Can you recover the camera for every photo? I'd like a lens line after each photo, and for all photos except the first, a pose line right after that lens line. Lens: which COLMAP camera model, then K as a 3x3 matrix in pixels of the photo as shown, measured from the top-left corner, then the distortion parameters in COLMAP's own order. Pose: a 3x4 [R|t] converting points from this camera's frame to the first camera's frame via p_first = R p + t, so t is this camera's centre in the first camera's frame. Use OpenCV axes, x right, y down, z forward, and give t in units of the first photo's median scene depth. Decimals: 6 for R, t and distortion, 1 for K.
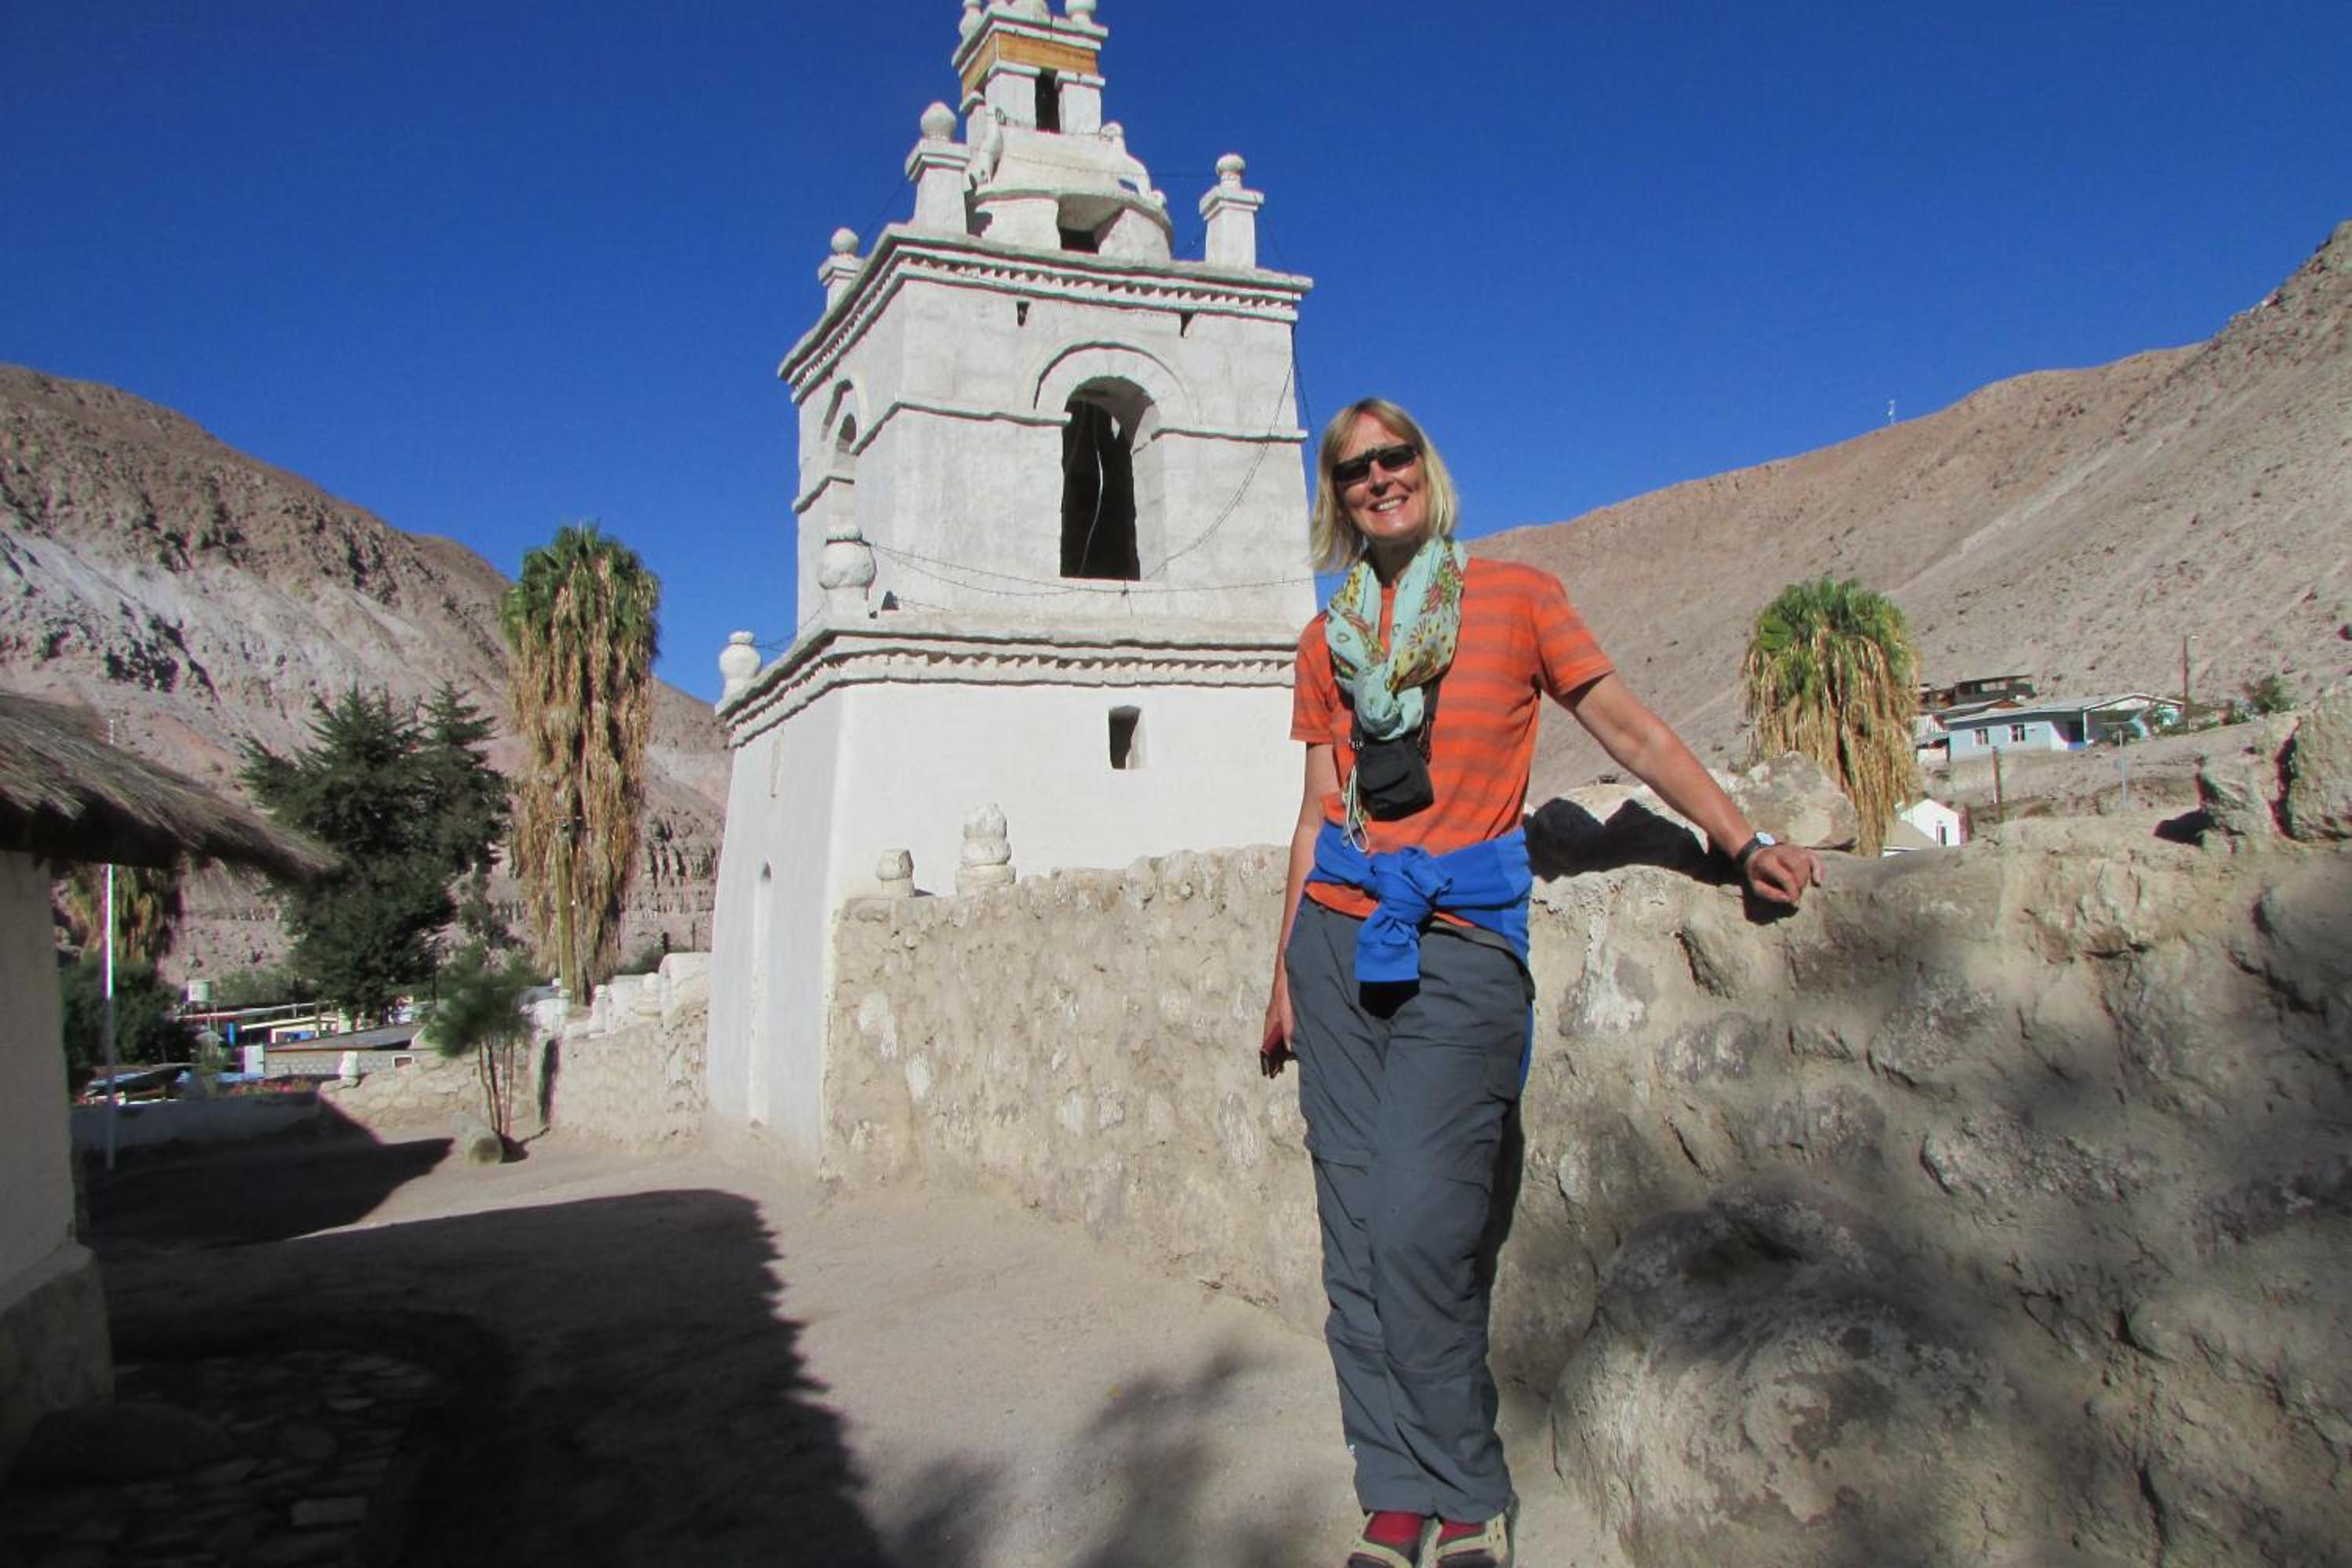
lens RADIAL K [[1686.0, 0, 1179.6], [0, 1686.0, 836.3], [0, 0, 1]] dist [-0.032777, -0.003616]
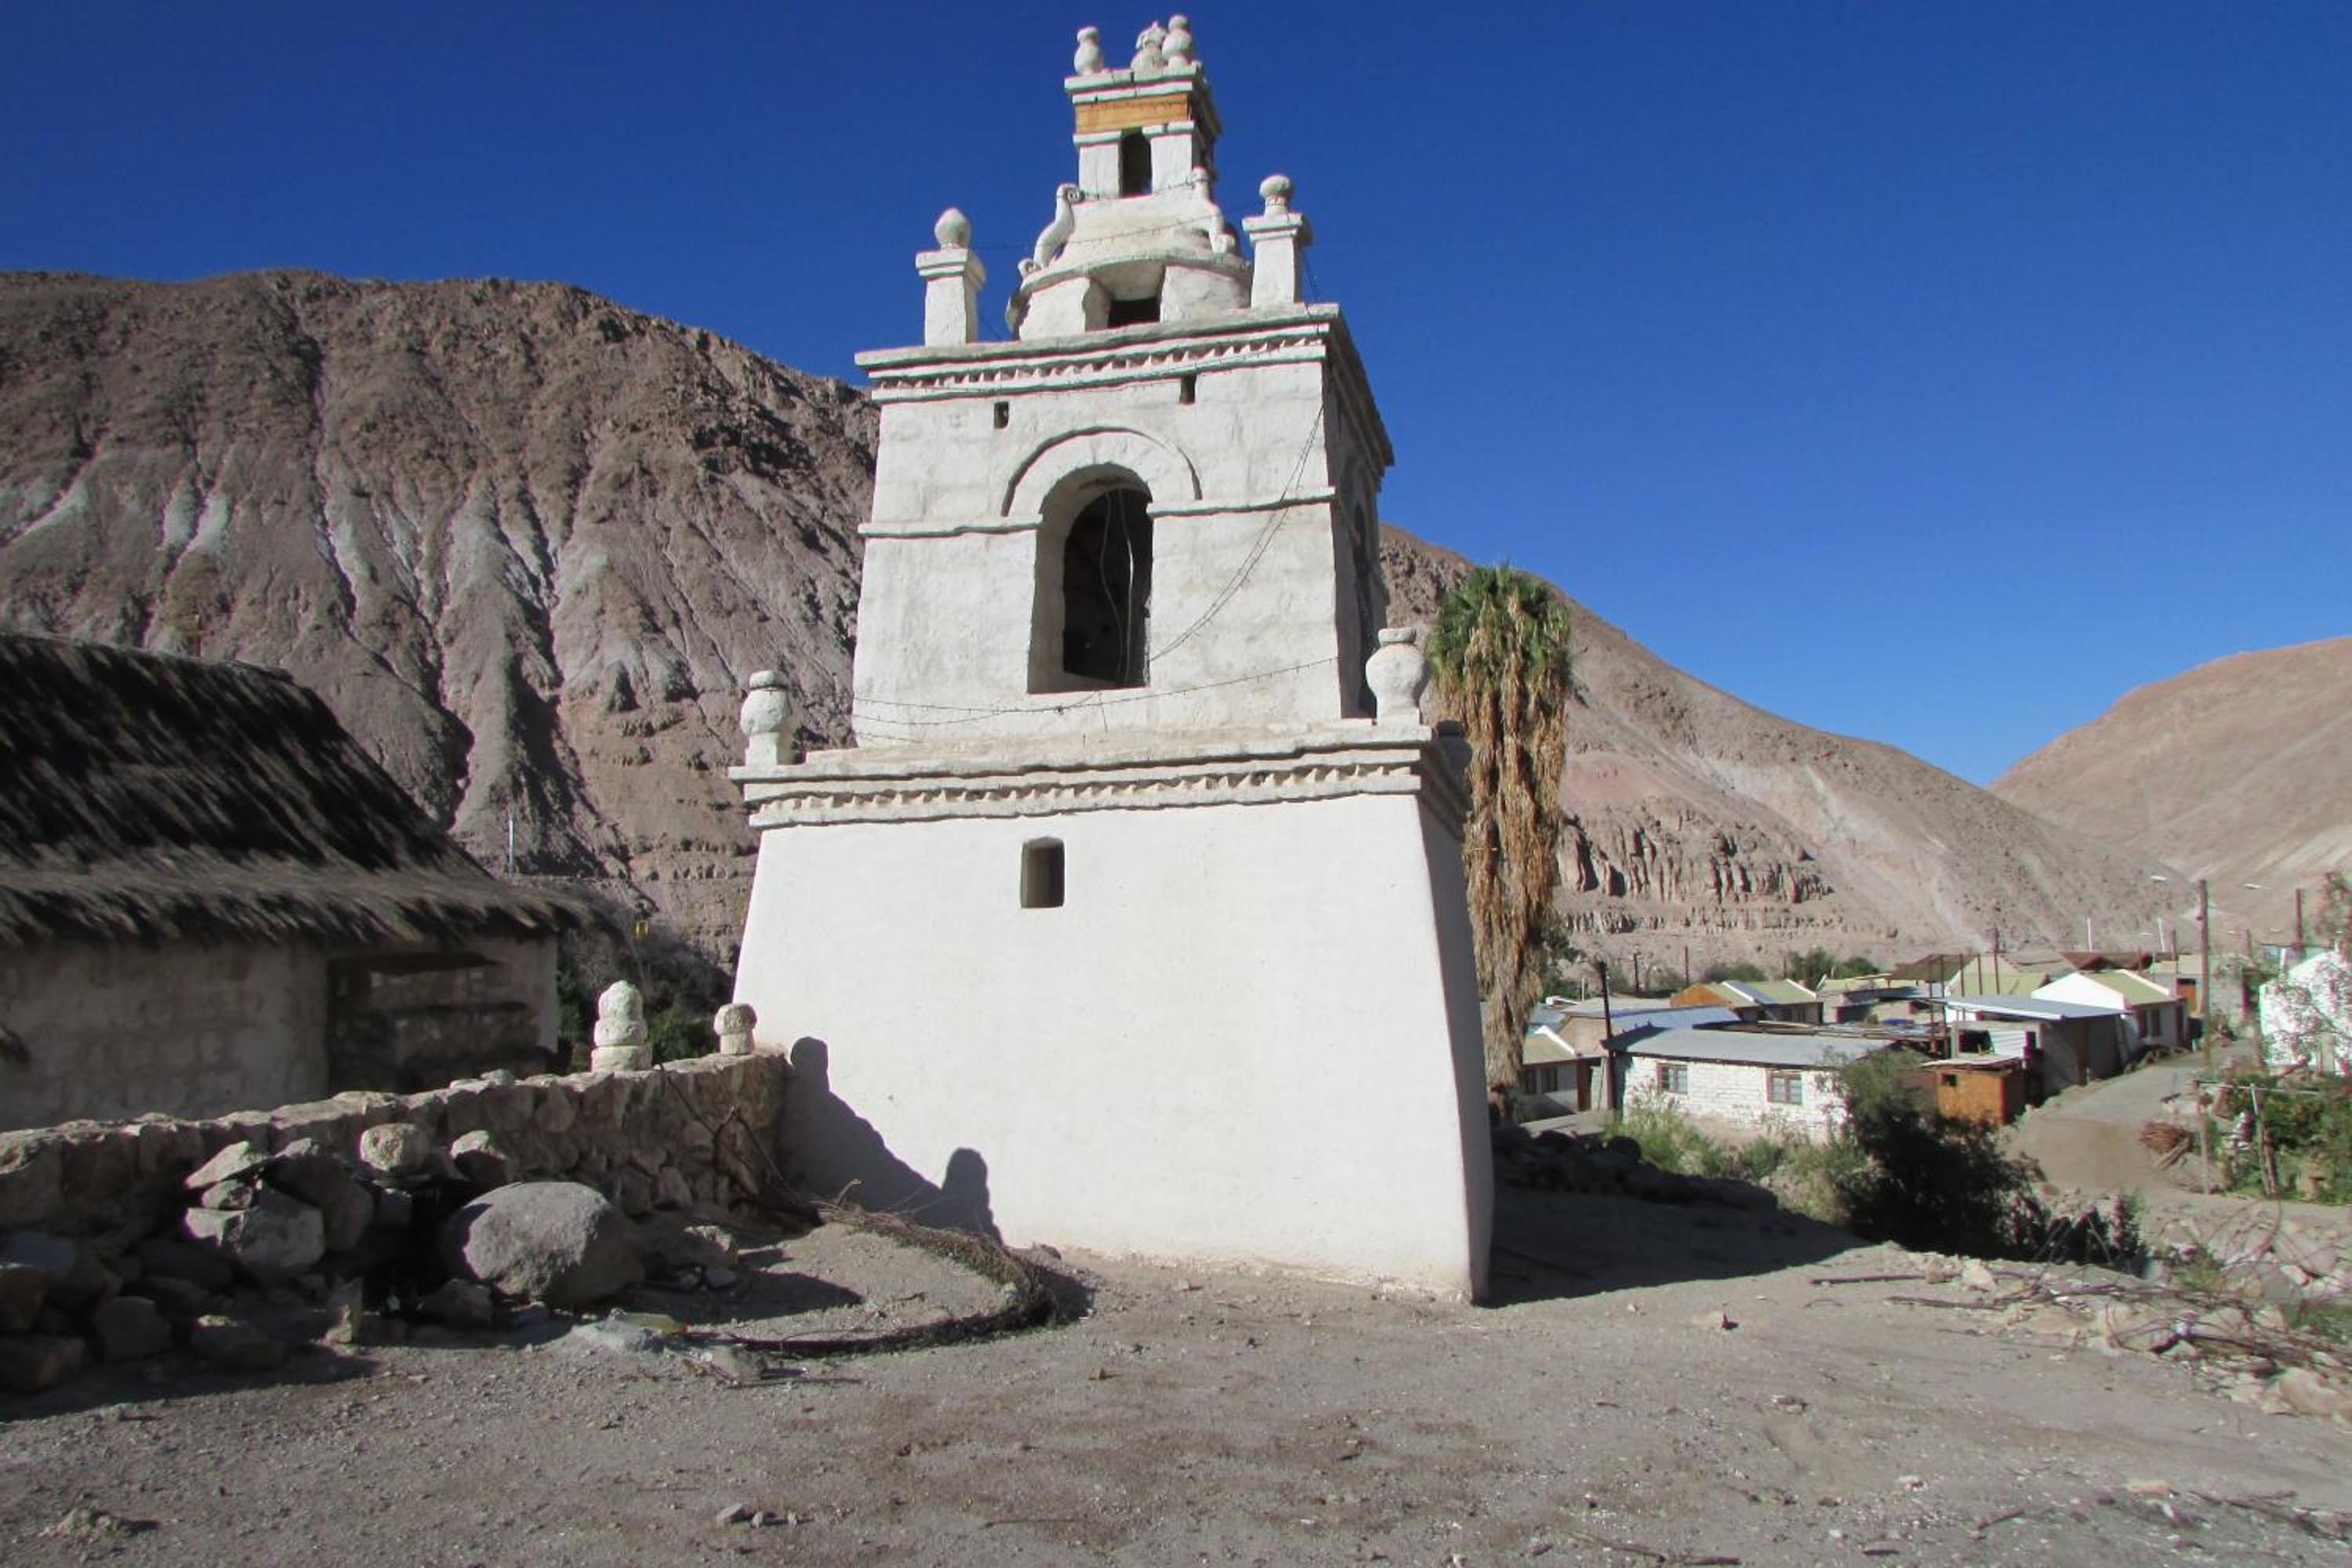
lens RADIAL K [[1684.9, 0, 1169.4], [0, 1684.9, 829.1], [0, 0, 1]] dist [-0.036809, -0.000737]
pose [[0.808975, -0.023327, -0.587379, 0.493401], [0.017243, 0.999724, -0.015955, -0.059409], [0.587589, 0.002779, 0.809154, 0.277791]]
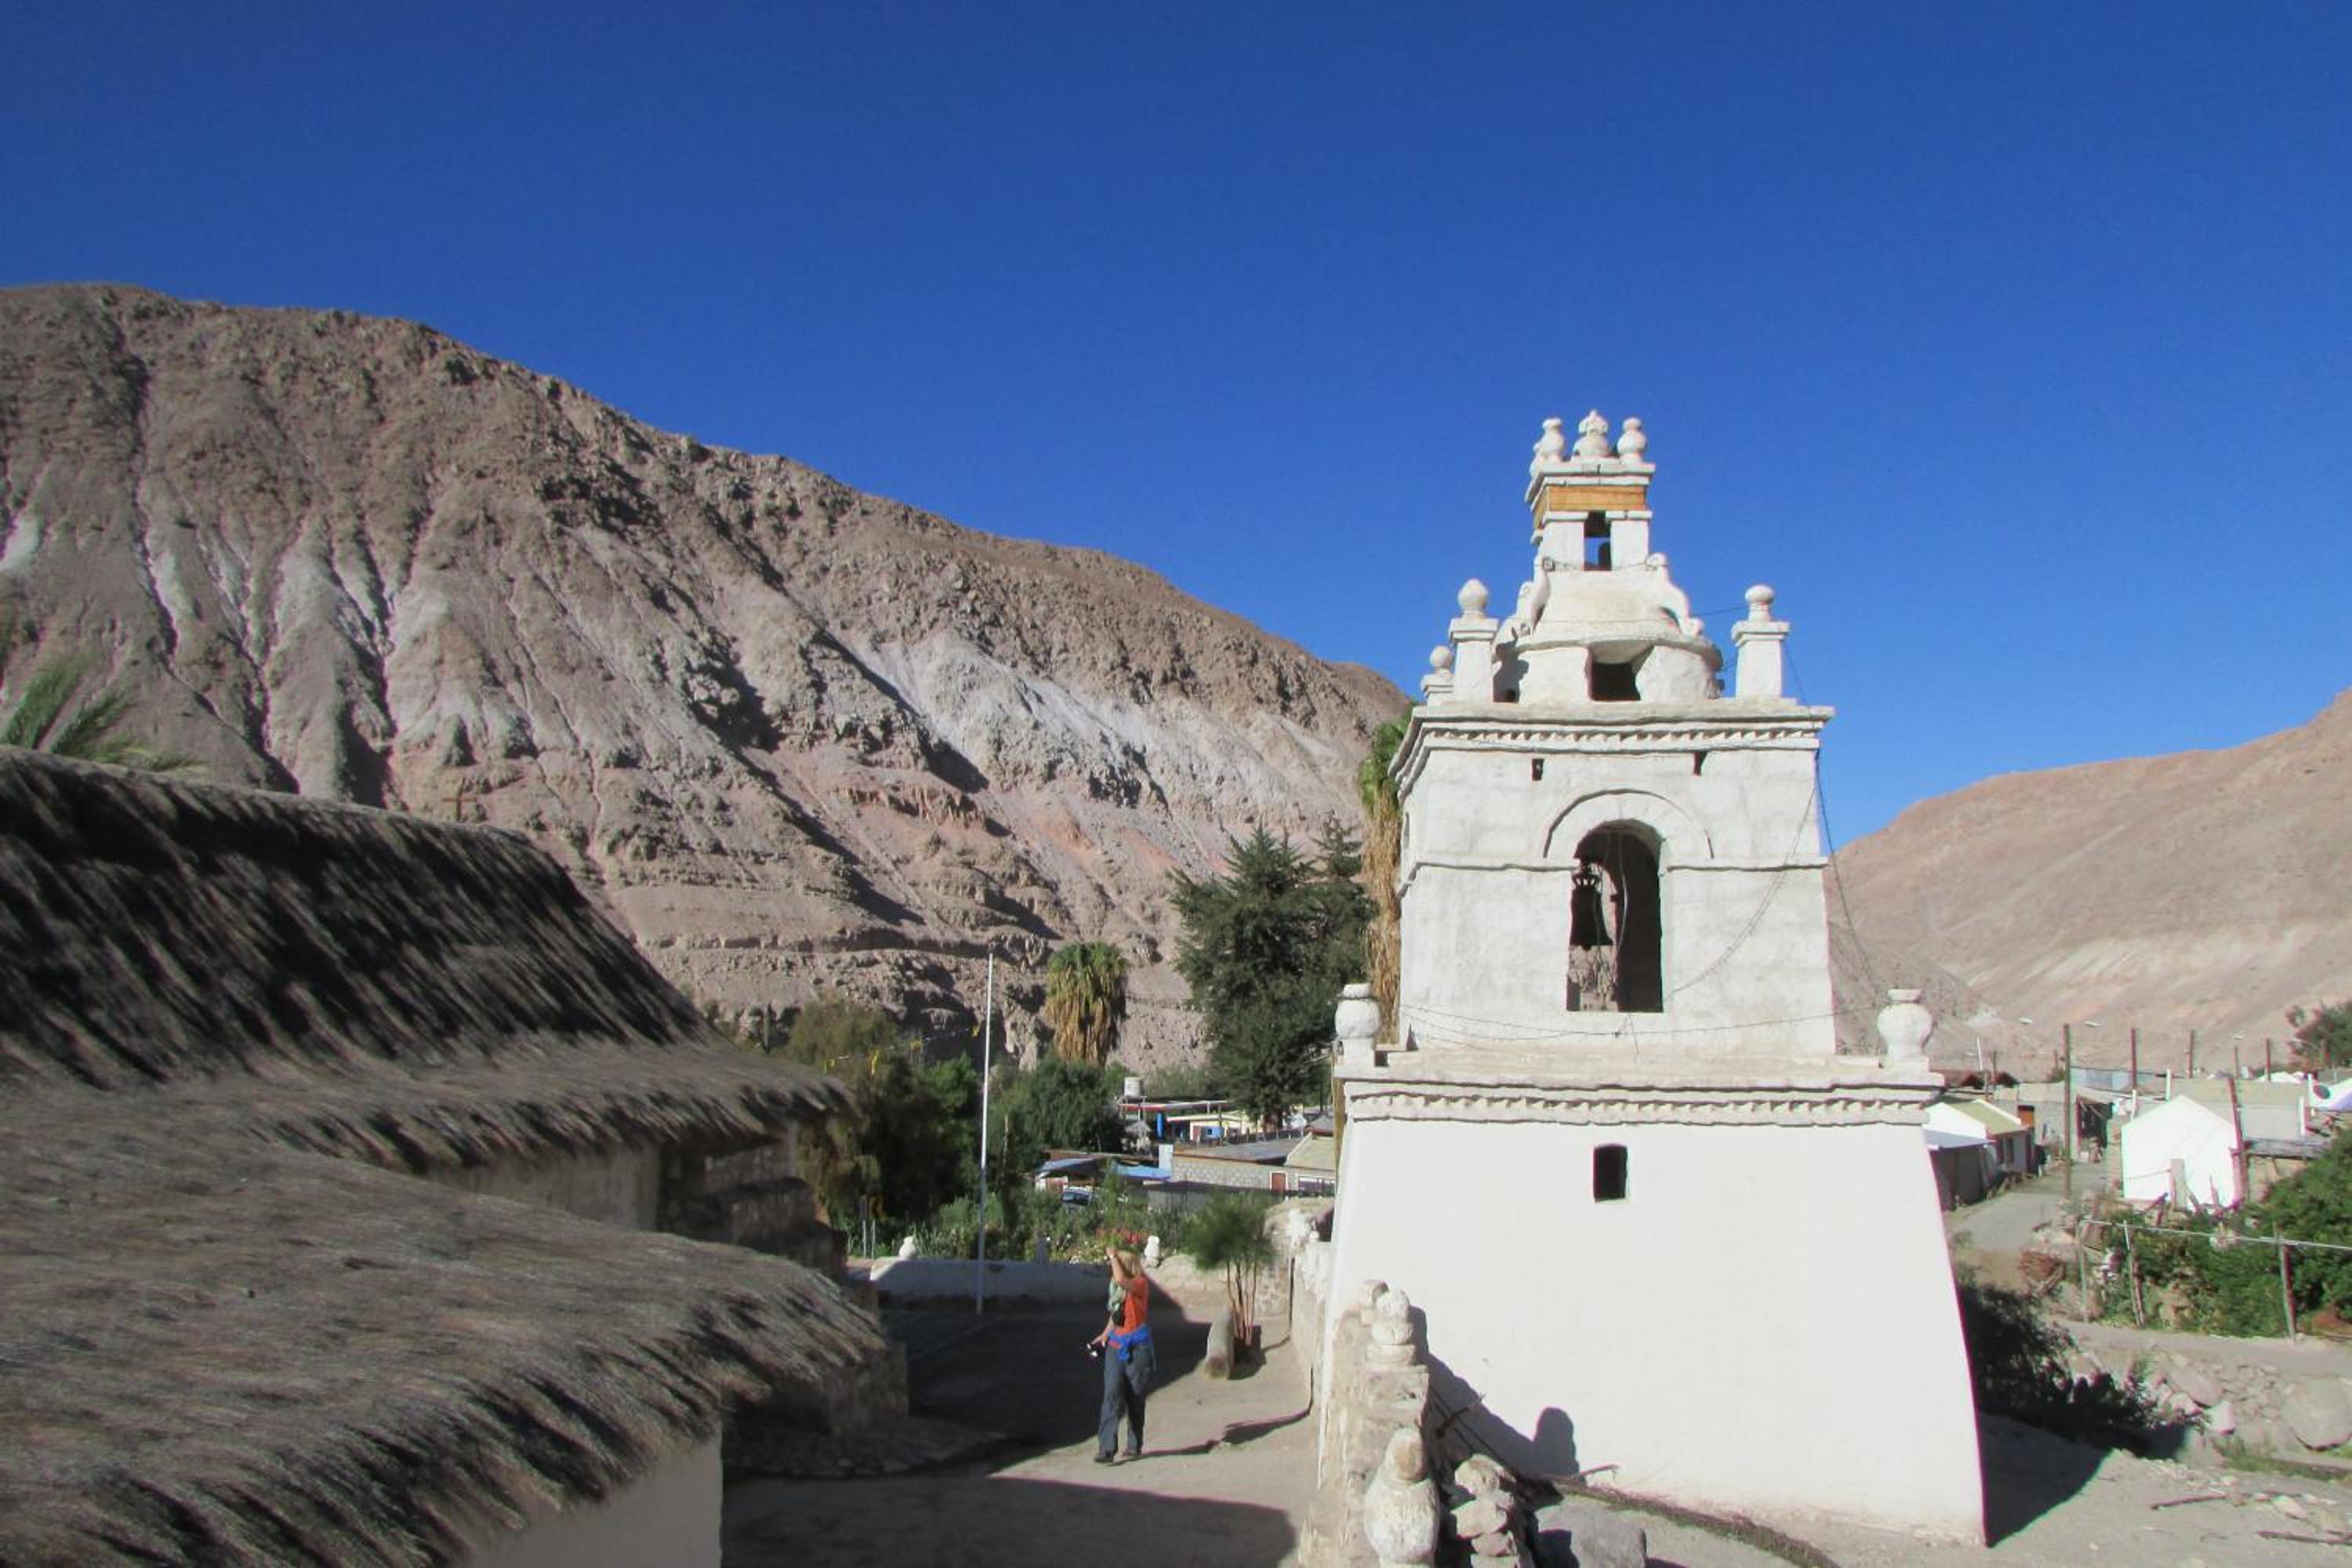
lens RADIAL K [[1686.0, 0, 1179.6], [0, 1686.0, 836.3], [0, 0, 1]] dist [-0.032777, -0.003616]
pose [[0.869055, -0.009405, -0.494626, 0.236866], [-0.022041, 0.998090, -0.057704, -0.185245], [0.494224, 0.061050, 0.867188, -0.077852]]
